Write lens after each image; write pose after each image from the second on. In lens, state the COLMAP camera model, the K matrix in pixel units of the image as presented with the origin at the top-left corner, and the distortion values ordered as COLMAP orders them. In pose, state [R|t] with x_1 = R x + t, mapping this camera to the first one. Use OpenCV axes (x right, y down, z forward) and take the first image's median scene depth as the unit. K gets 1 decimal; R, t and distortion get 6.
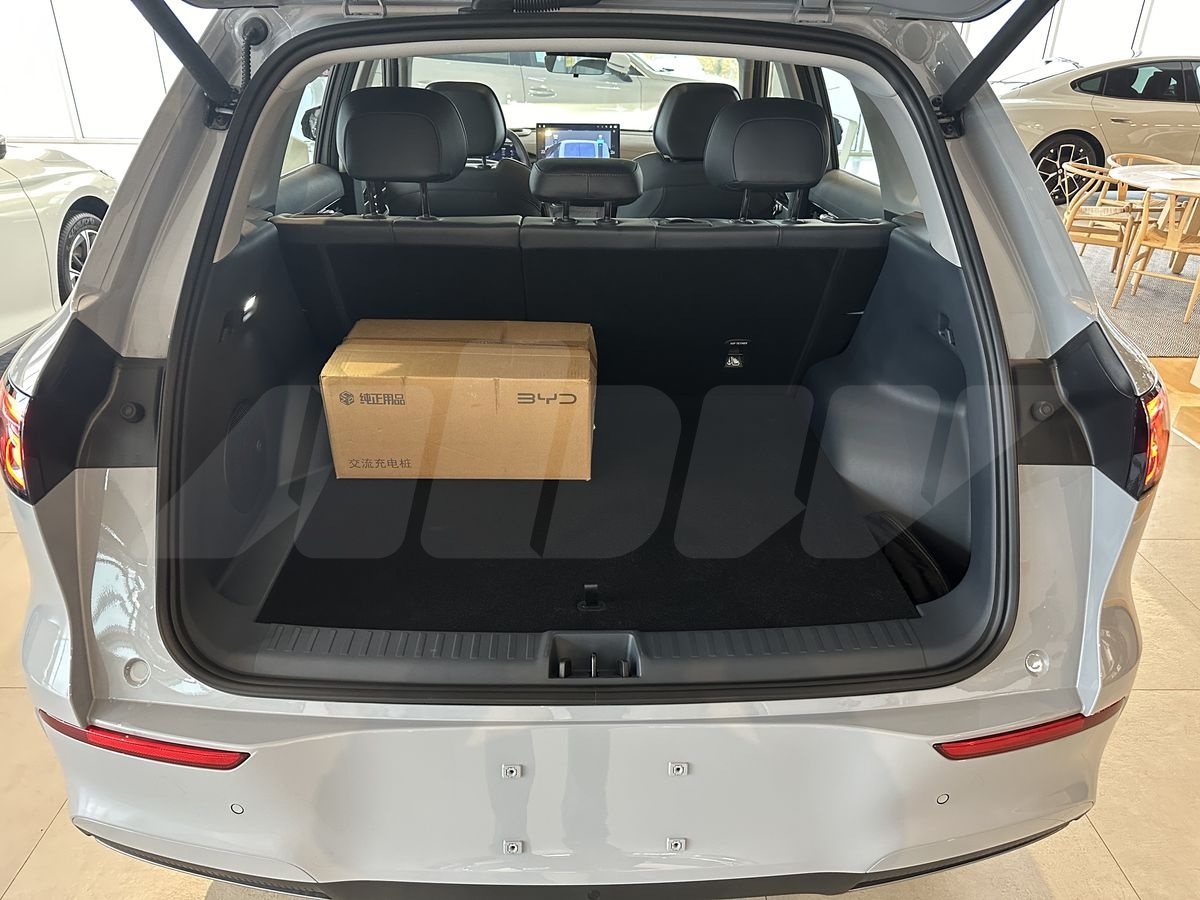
lens RADIAL K [[858.8, 0, 590.7], [0, 858.8, 459.5], [0, 0, 1]] dist [0.031205, -0.036662]
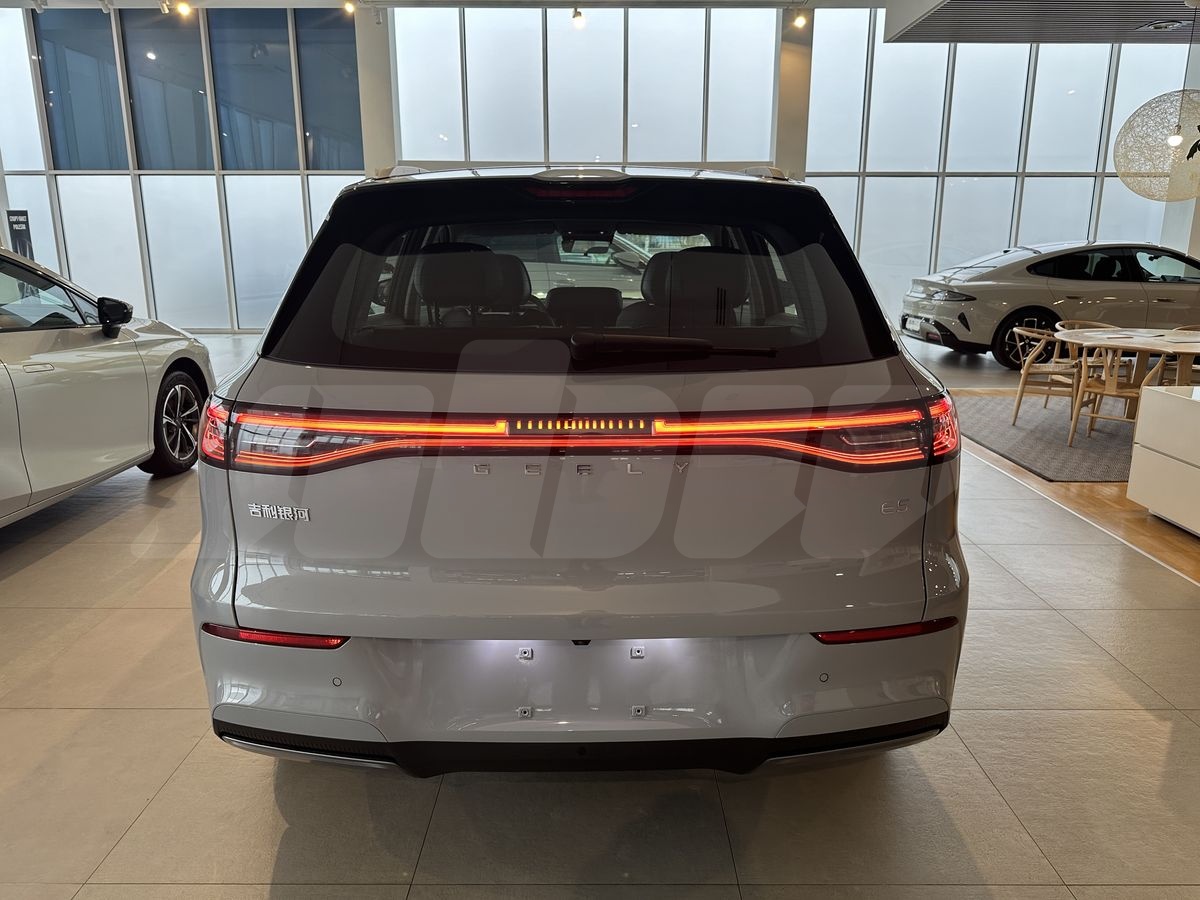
lens RADIAL K [[858.8, 0, 599.4], [0, 858.8, 456.6], [0, 0, 1]] dist [0.031205, -0.036662]
pose [[0.999772, -0.011352, -0.018081, 0.012476], [0.007198, 0.976557, -0.215137, 0.064968], [0.020100, 0.214958, 0.976416, -0.092941]]
